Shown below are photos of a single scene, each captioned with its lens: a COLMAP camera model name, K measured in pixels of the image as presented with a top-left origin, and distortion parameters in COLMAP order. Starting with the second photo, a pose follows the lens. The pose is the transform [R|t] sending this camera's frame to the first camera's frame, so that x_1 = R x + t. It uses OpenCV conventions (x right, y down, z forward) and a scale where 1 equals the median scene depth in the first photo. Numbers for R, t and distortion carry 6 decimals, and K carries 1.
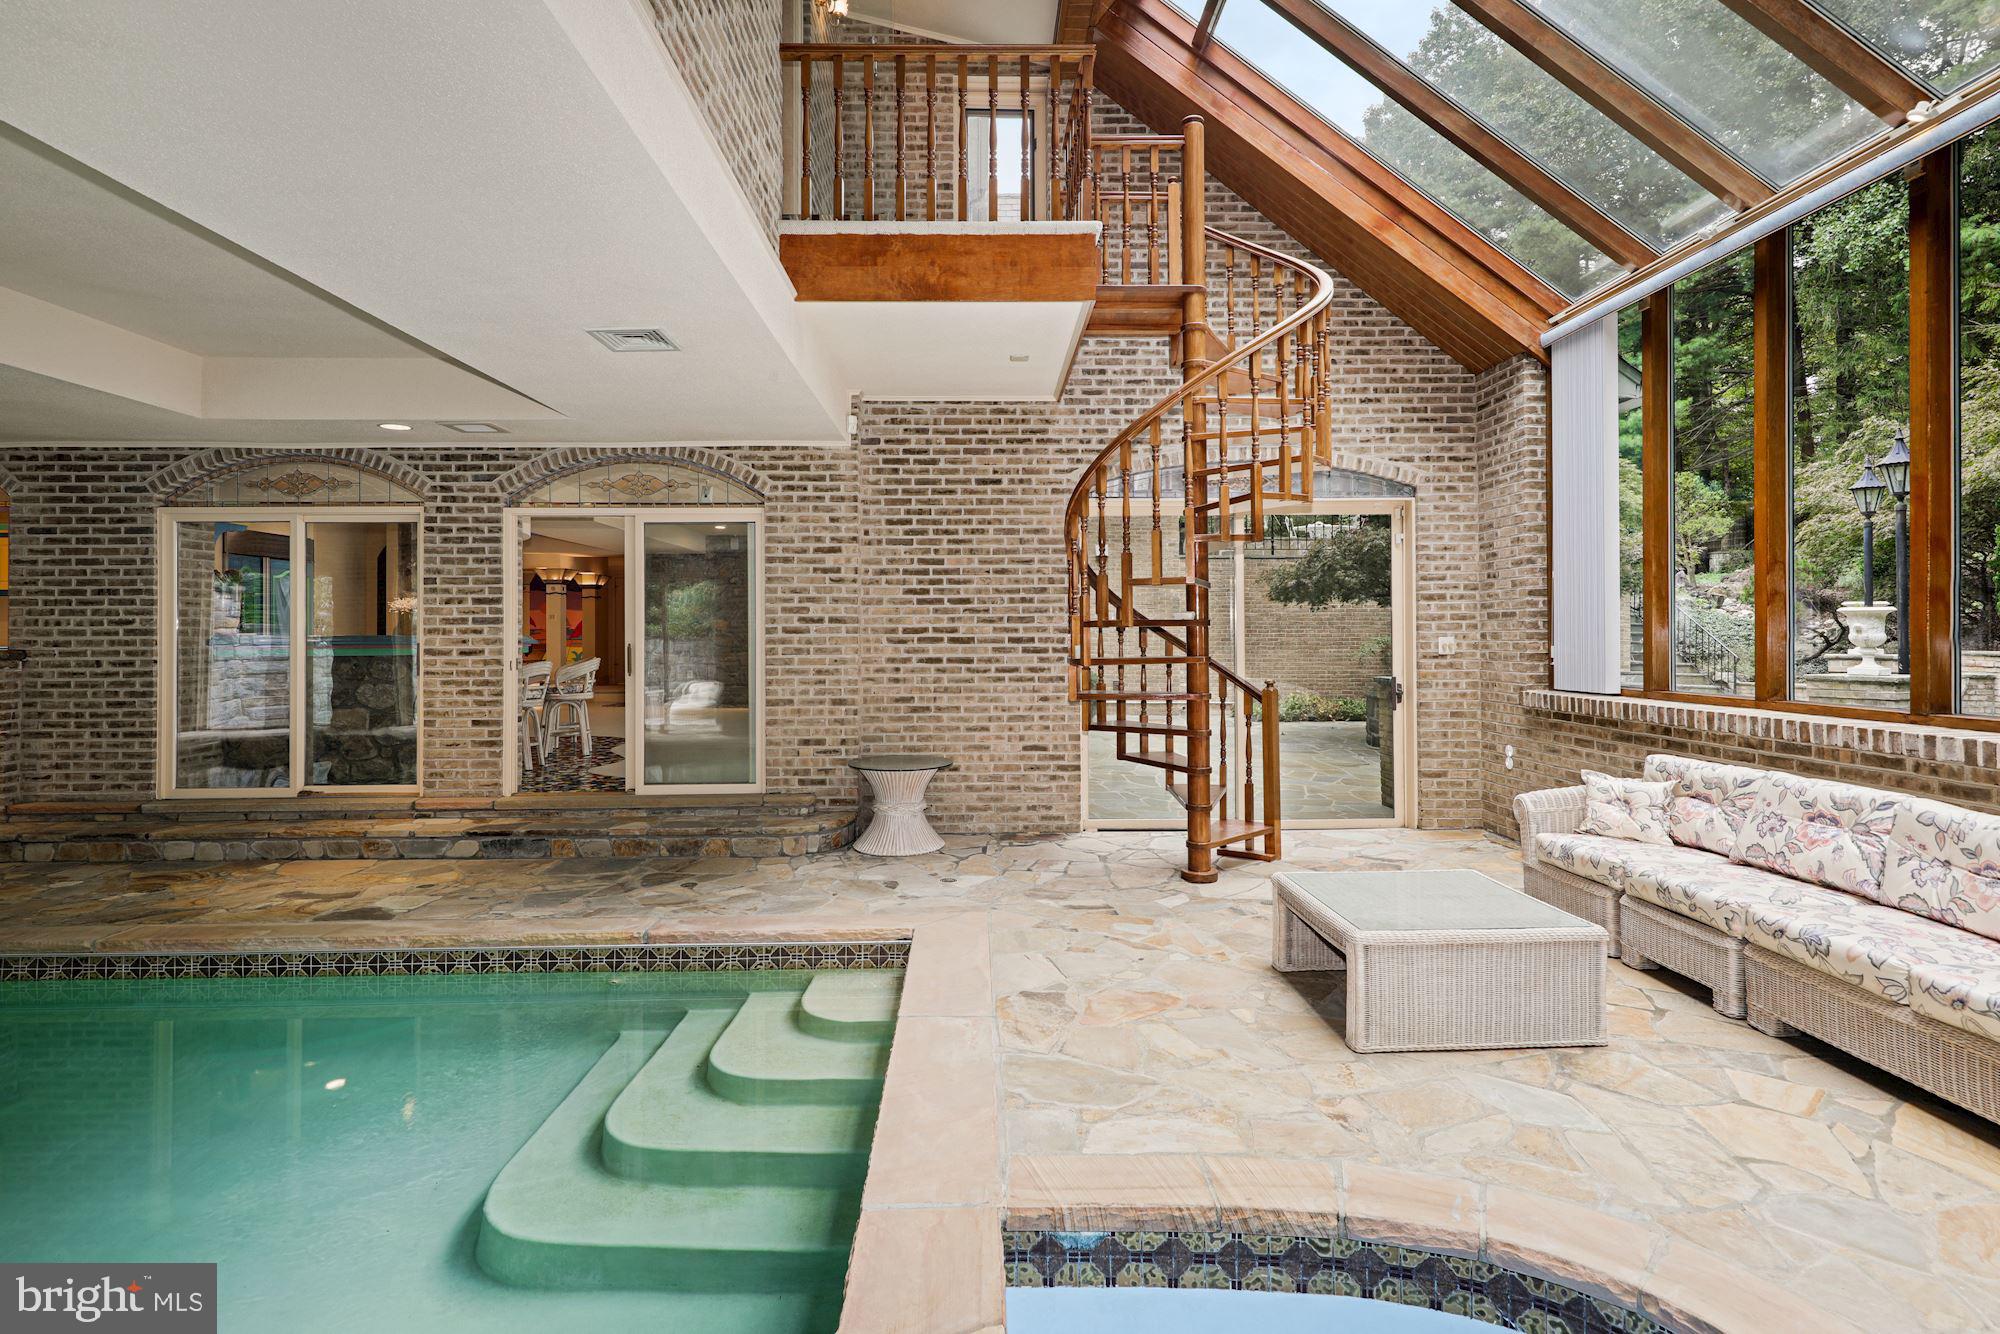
lens RADIAL K [[974.1, 0, 990.5], [0, 974.1, 623.3], [0, 0, 1]] dist [0.013486, -0.004520]
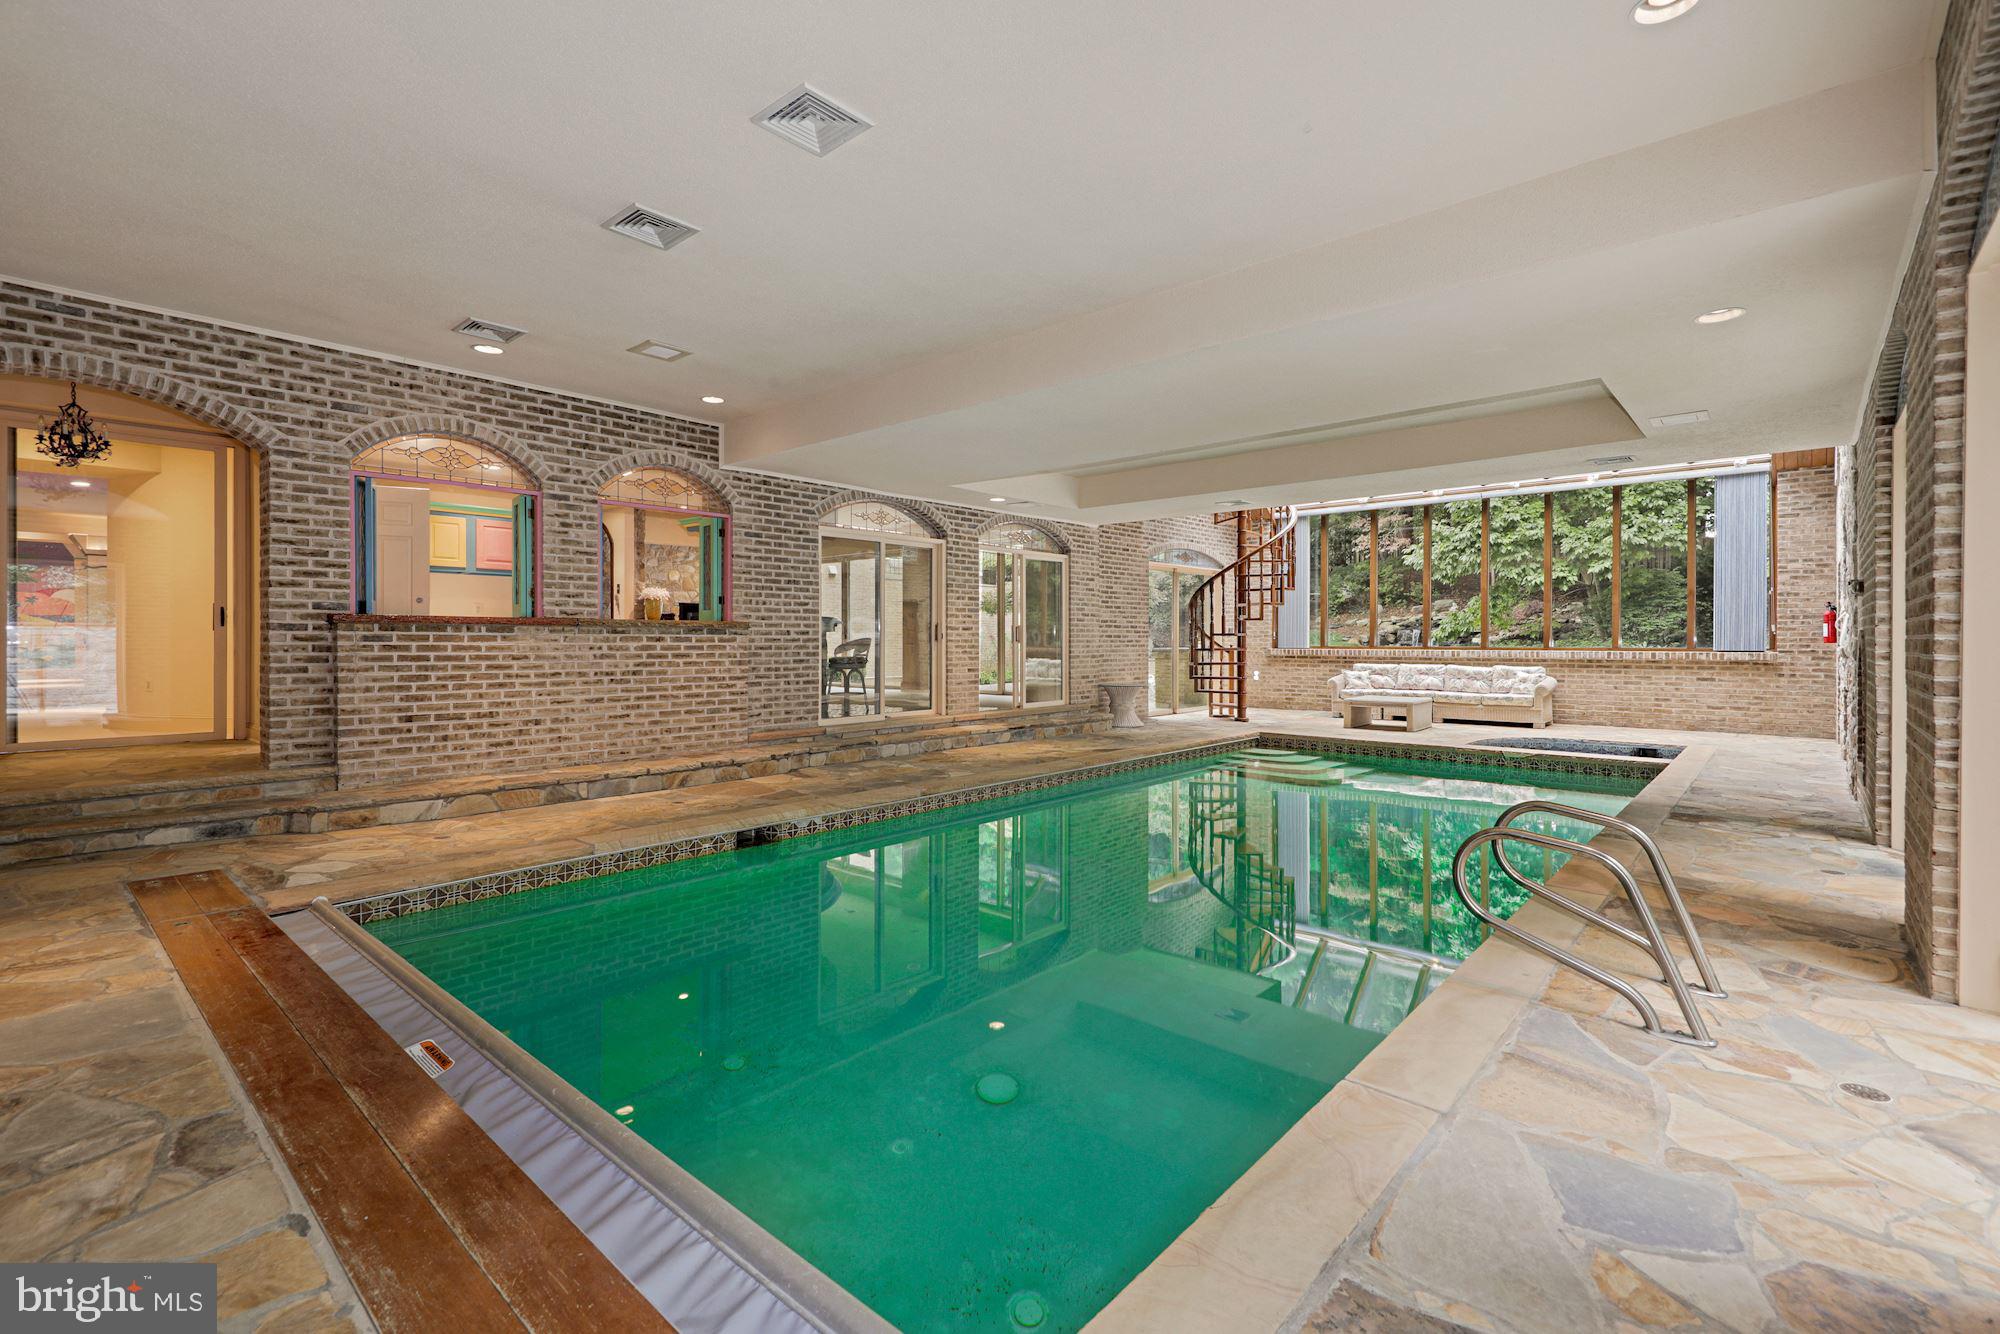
lens RADIAL K [[896.4, 0, 986.0], [0, 896.4, 641.6], [0, 0, 1]] dist [0.008013, -0.001594]
pose [[0.685410, 0.004091, 0.728146, -1.649753], [-0.013206, 0.999890, 0.006813, 0.041351], [-0.728037, -0.014286, 0.685389, -0.091745]]
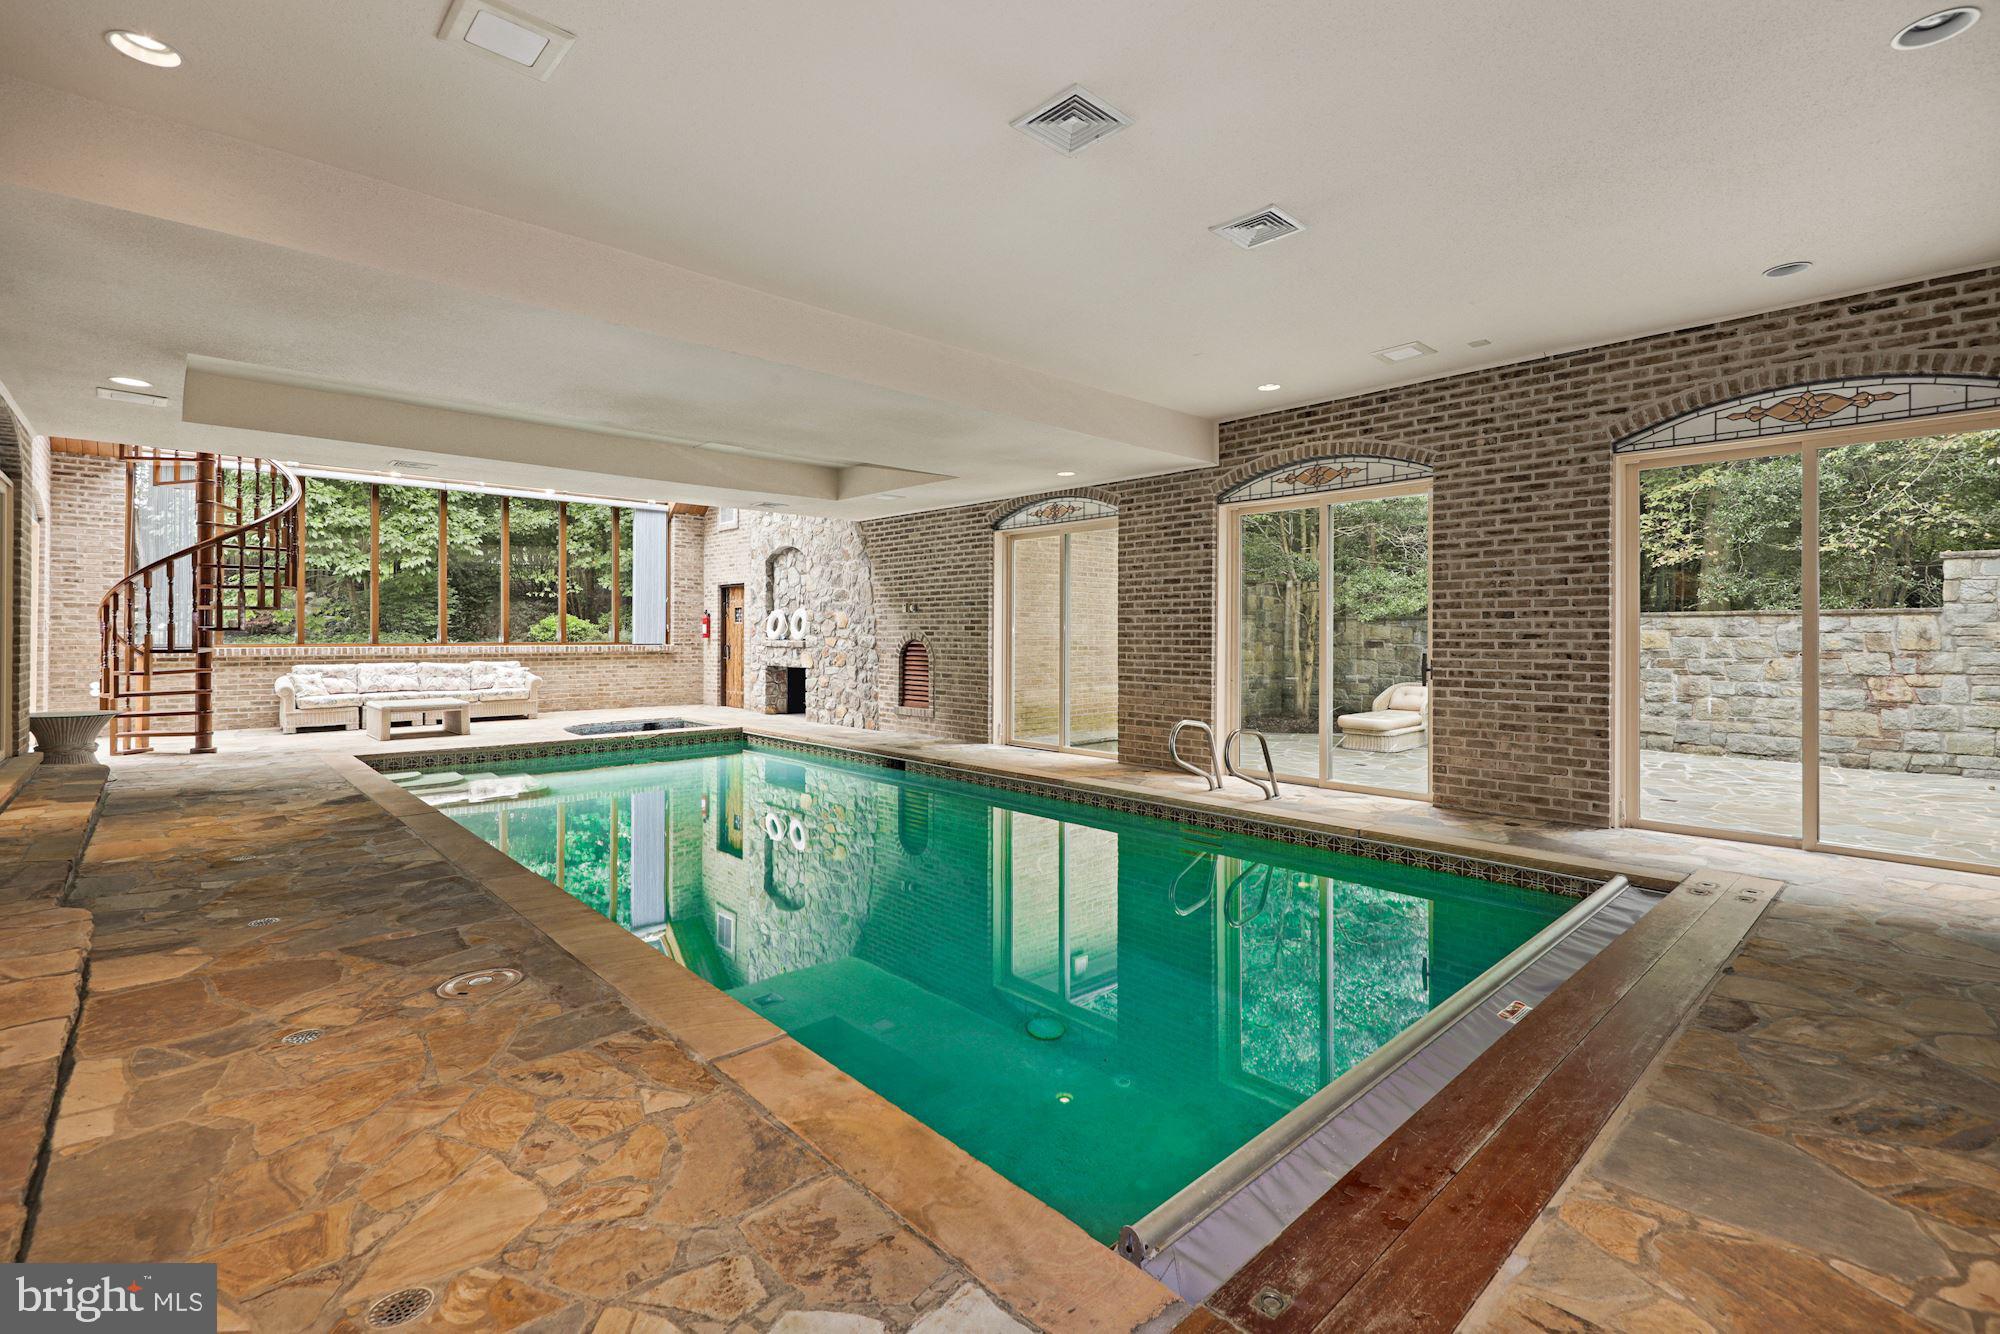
lens RADIAL K [[896.4, 0, 1012.3], [0, 896.4, 638.4], [0, 0, 1]] dist [0.008013, -0.001594]
pose [[-0.673348, -0.000693, 0.739326, -1.693844], [-0.008433, 0.999942, -0.006742, 0.045381], [-0.739278, -0.010774, -0.673314, 0.870218]]
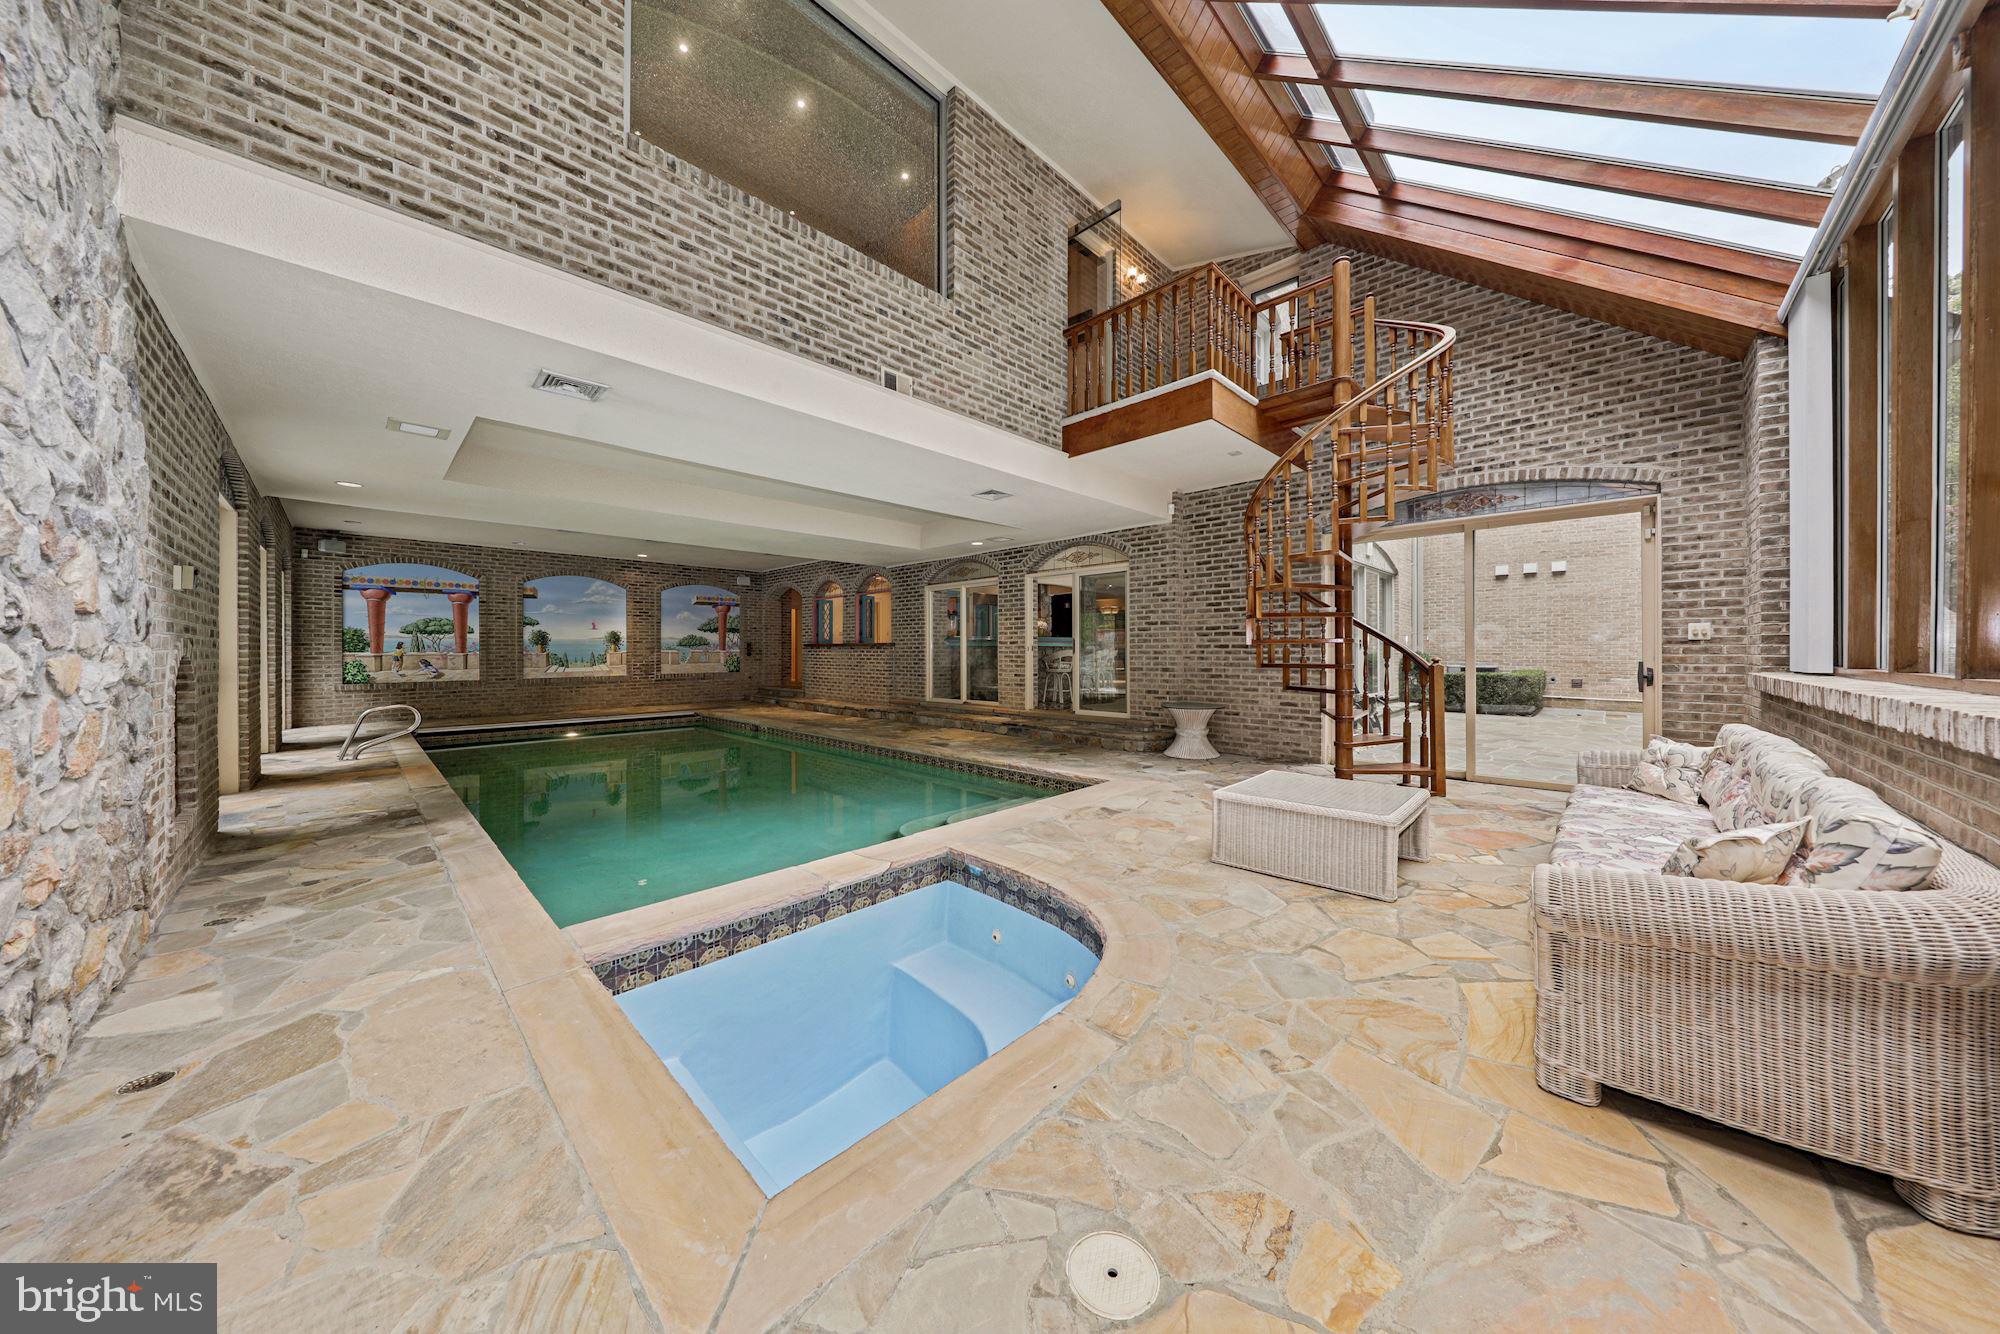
lens RADIAL K [[627.4, 0, 998.2], [0, 627.4, 654.2], [0, 0, 1]] dist [-0.002820, -0.000315]
pose [[0.700955, 0.006954, -0.713172, 0.439667], [0.006703, 0.999844, 0.016338, 0.032936], [0.713174, -0.016232, 0.700799, -0.000719]]
